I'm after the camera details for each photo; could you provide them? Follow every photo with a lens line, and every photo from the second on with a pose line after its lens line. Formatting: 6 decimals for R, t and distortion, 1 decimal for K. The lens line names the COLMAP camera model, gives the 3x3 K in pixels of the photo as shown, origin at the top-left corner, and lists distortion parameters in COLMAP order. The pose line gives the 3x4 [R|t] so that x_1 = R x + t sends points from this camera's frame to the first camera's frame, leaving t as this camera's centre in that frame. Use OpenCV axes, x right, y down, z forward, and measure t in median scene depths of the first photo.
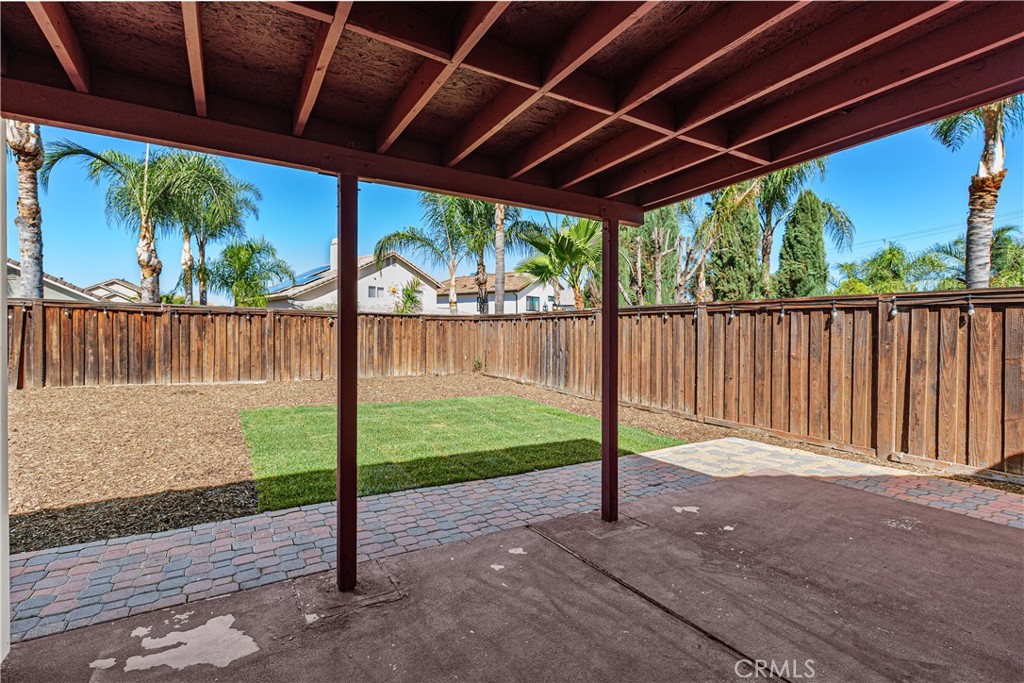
lens RADIAL K [[475.9, 0, 510.0], [0, 475.9, 339.0], [0, 0, 1]] dist [0.005091, -0.001868]
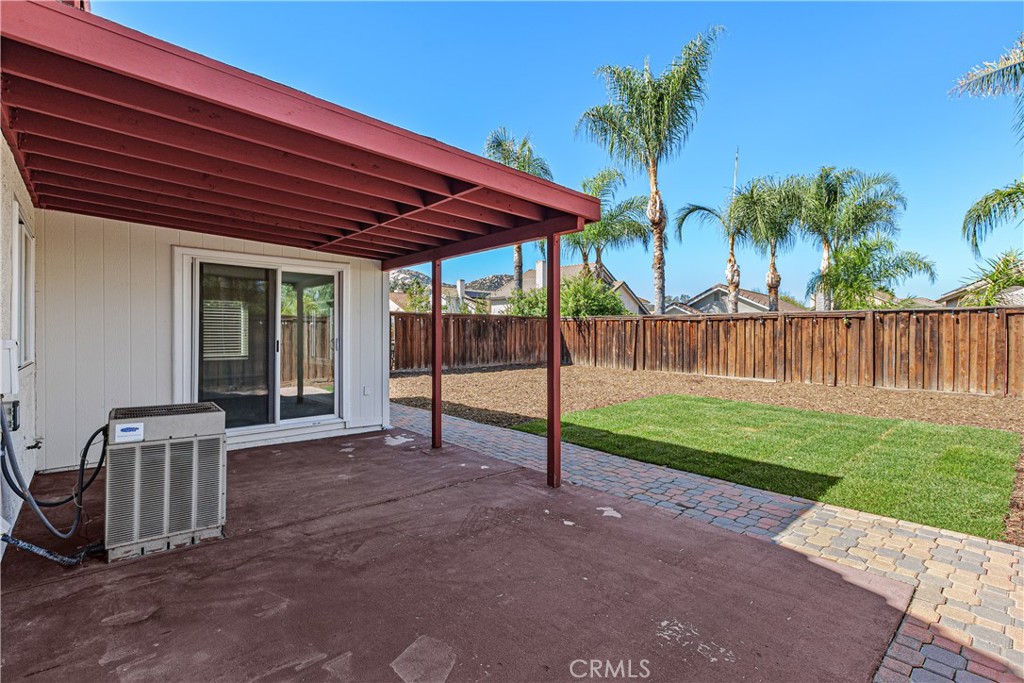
lens RADIAL K [[475.9, 0, 501.5], [0, 475.9, 339.1], [0, 0, 1]] dist [0.005091, -0.001868]
pose [[0.175014, -0.000993, -0.984565, 0.468376], [-0.011290, 0.999932, -0.003015, 0.006247], [0.984501, 0.011643, 0.174991, 0.227287]]
